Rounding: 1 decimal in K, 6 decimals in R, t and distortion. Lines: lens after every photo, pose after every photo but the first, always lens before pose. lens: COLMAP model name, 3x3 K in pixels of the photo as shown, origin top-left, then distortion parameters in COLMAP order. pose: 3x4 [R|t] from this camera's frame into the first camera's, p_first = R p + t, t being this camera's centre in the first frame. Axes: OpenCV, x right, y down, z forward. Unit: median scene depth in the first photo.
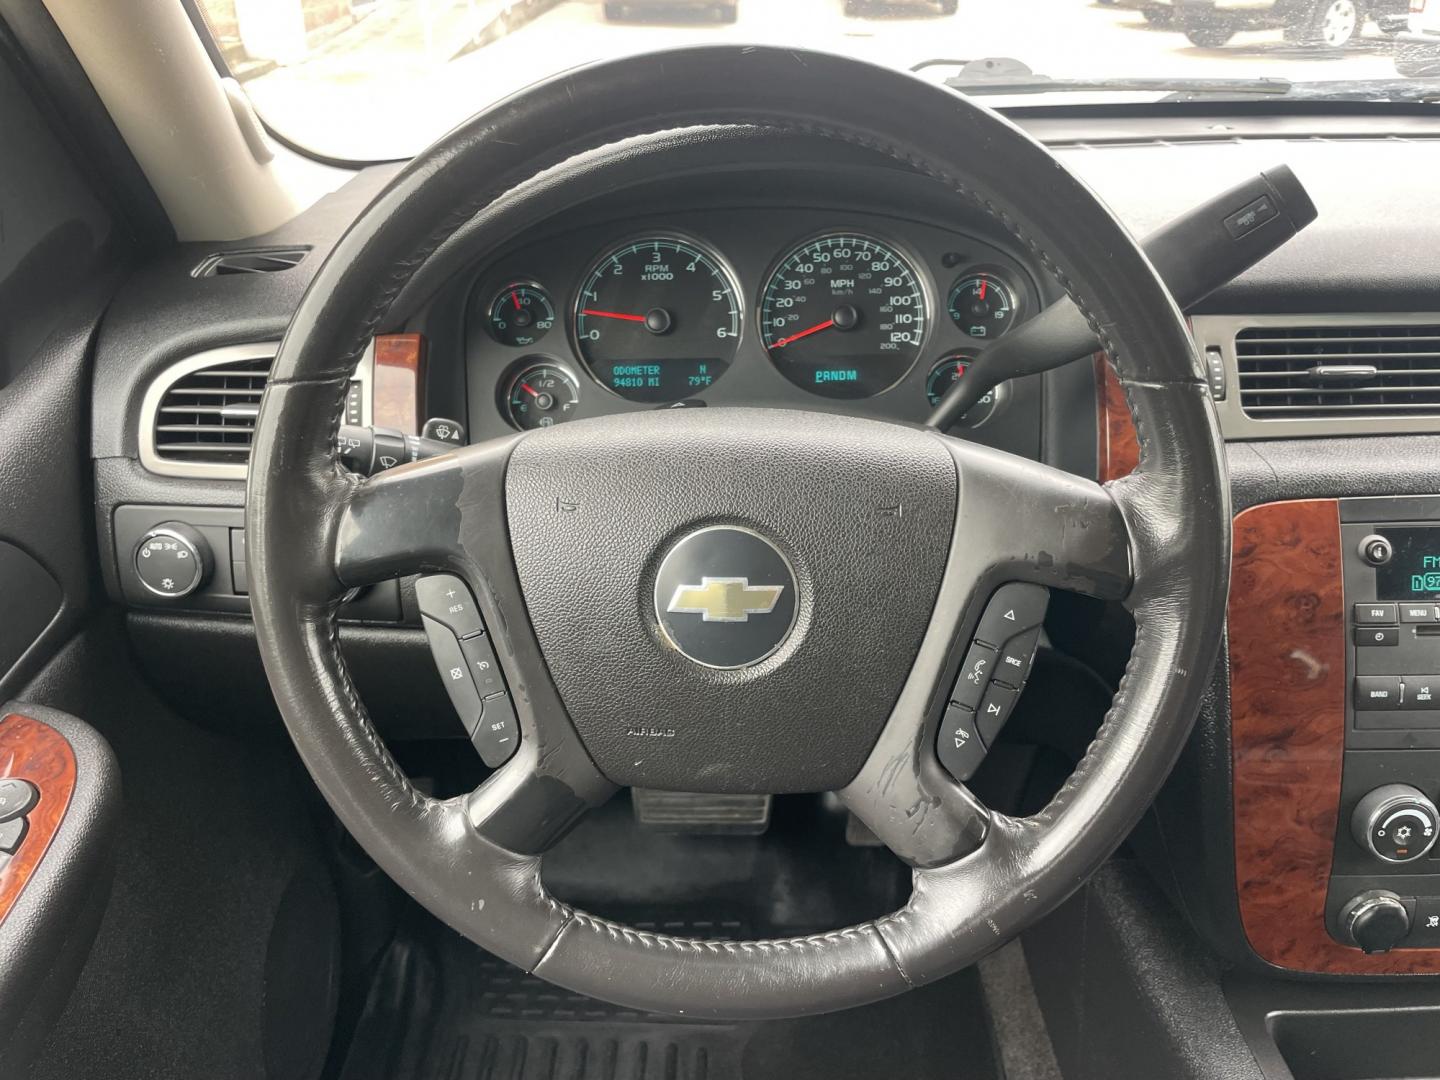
lens RADIAL K [[1113.1, 0, 722.6], [0, 1113.1, 540.8], [0, 0, 1]] dist [0.053034, -0.063962]
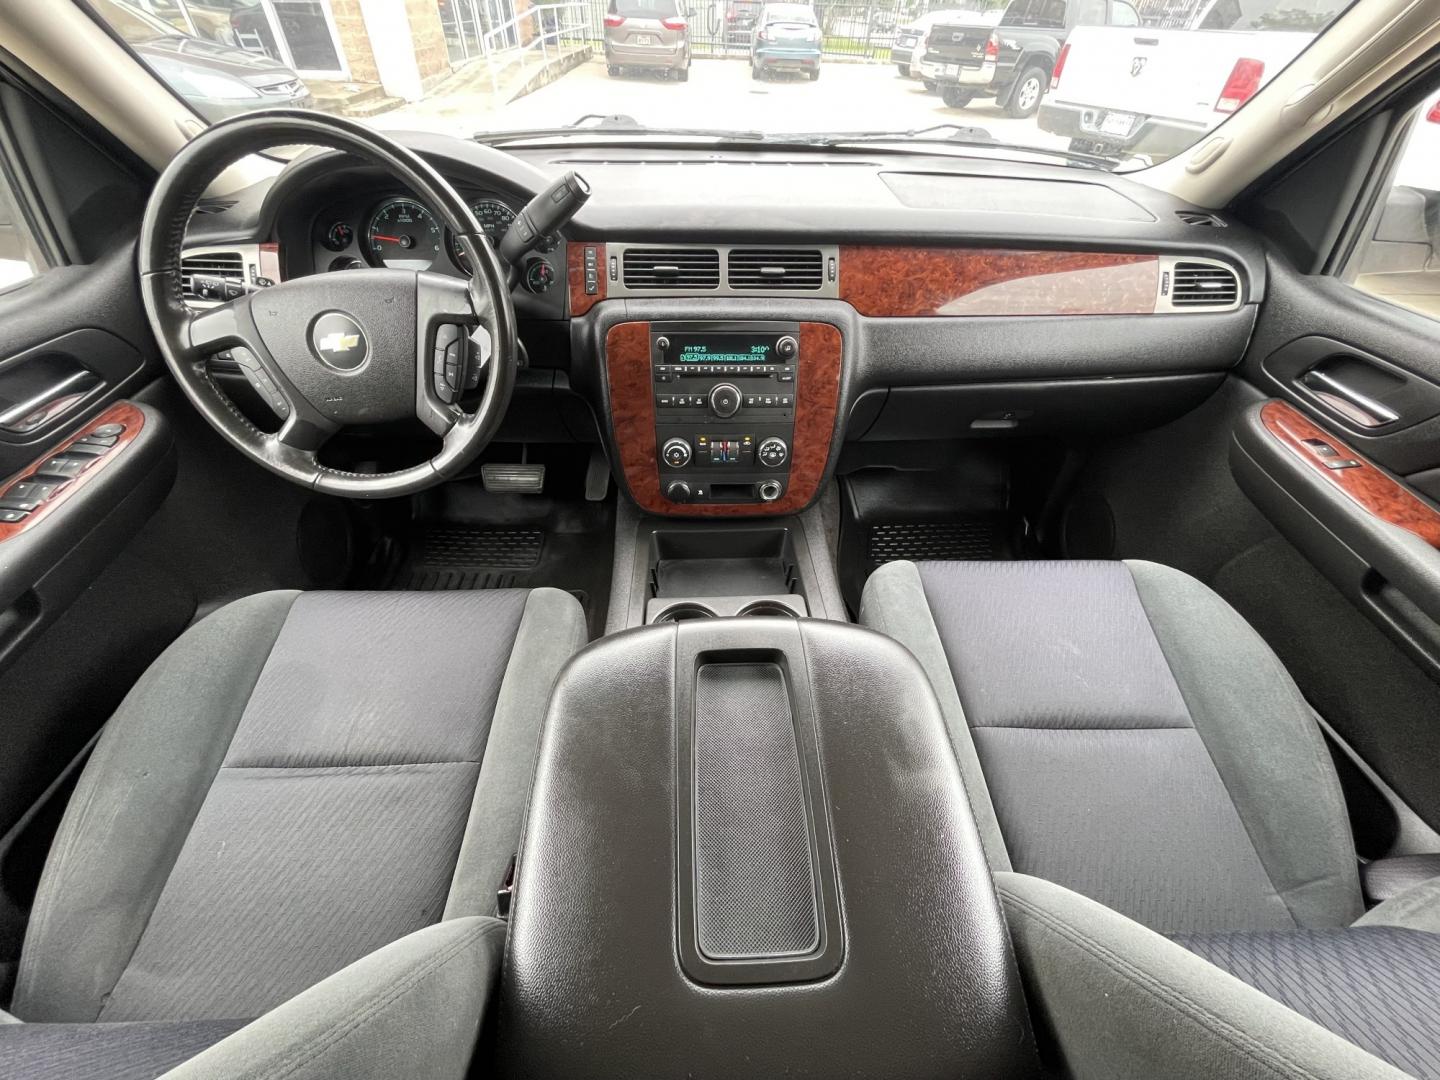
lens RADIAL K [[582.1, 0, 720.5], [0, 582.1, 539.5], [0, 0, 1]] dist [0.004544, 0.000640]
pose [[0.999096, 0.002619, 0.042423, 0.528359], [-0.012374, 0.972791, 0.231354, 0.108263], [-0.040662, -0.231670, 0.971944, -0.317708]]
